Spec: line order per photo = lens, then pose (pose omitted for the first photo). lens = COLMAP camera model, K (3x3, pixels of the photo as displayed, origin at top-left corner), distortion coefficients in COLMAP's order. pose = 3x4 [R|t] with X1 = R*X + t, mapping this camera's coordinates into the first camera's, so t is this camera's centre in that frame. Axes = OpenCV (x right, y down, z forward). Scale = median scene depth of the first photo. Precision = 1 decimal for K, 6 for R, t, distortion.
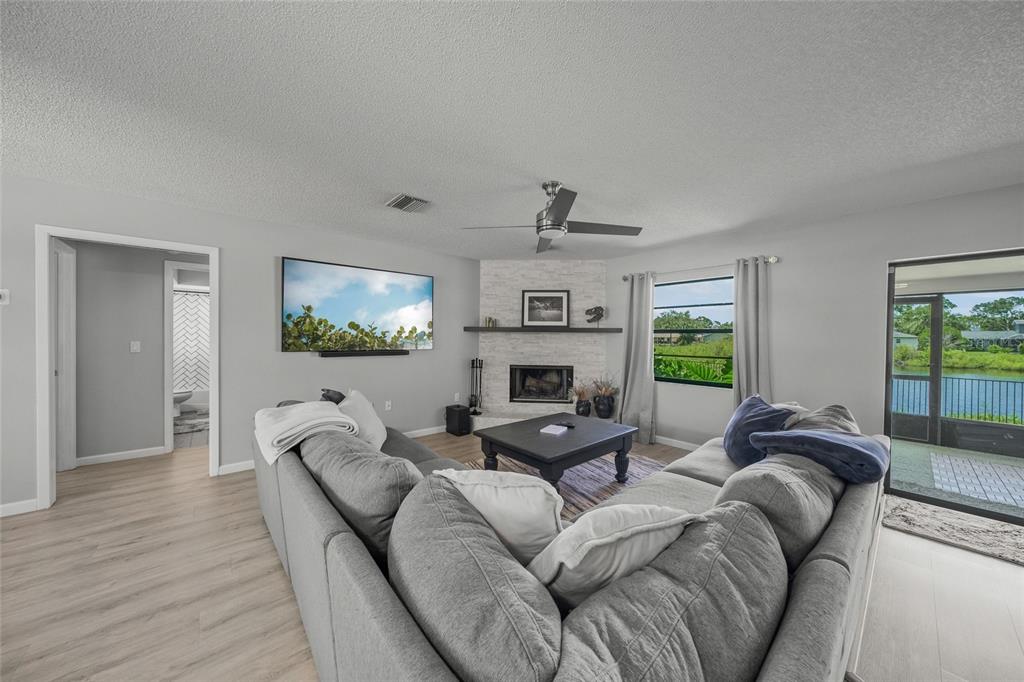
lens RADIAL K [[351.2, 0, 509.1], [0, 351.2, 342.9], [0, 0, 1]] dist [-0.000716, 0.000056]
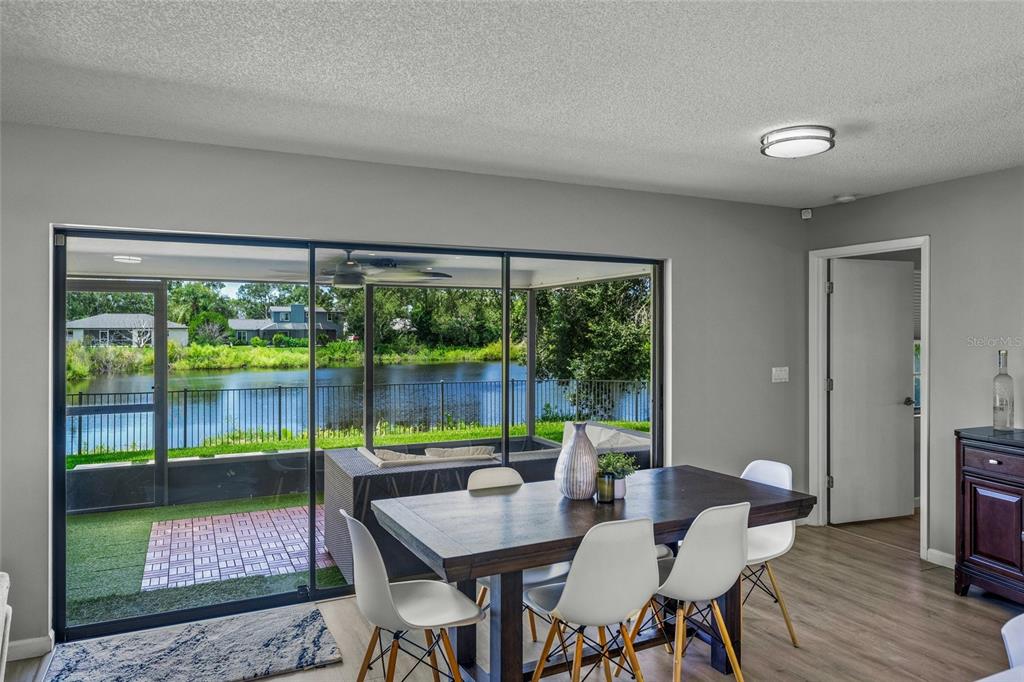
lens RADIAL K [[686.1, 0, 515.9], [0, 686.1, 335.4], [0, 0, 1]] dist [0.001404, 0.000328]
pose [[0.264746, -0.017790, 0.964154, 0.135786], [0.022383, 0.999674, 0.012300, -0.032488], [-0.964058, 0.018325, 0.265058, 0.002231]]
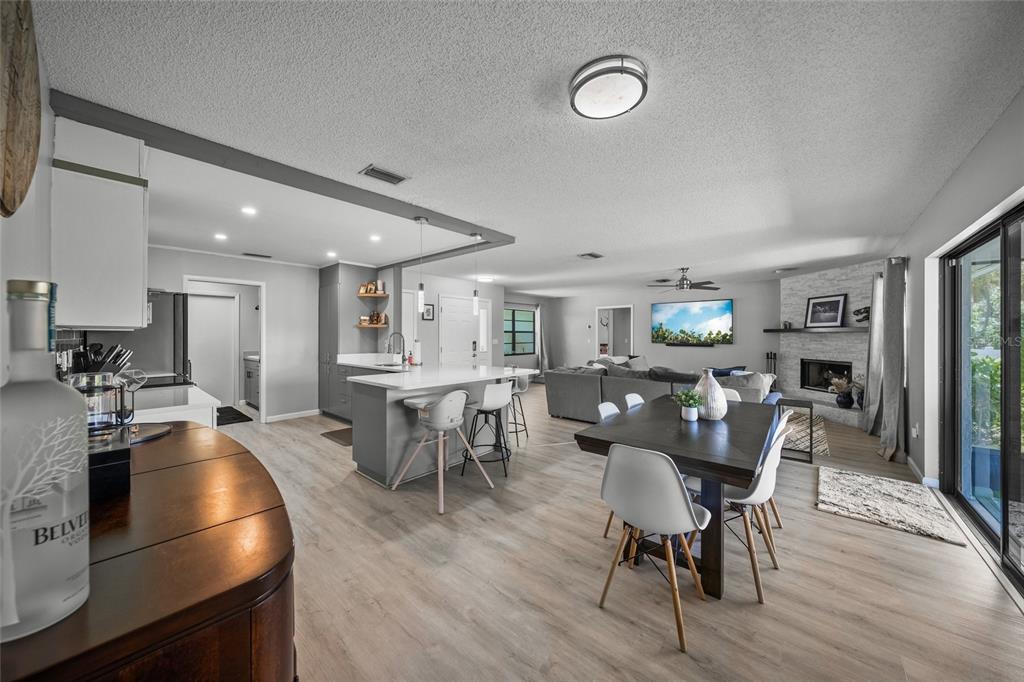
lens RADIAL K [[359.1, 0, 513.0], [0, 359.1, 335.4], [0, 0, 1]] dist [-0.000211, 0.000024]
pose [[0.153092, -0.012834, -0.988129, 1.125358], [-0.017889, 0.999716, -0.015756, 0.018857], [0.988050, 0.020088, 0.152819, -0.210817]]
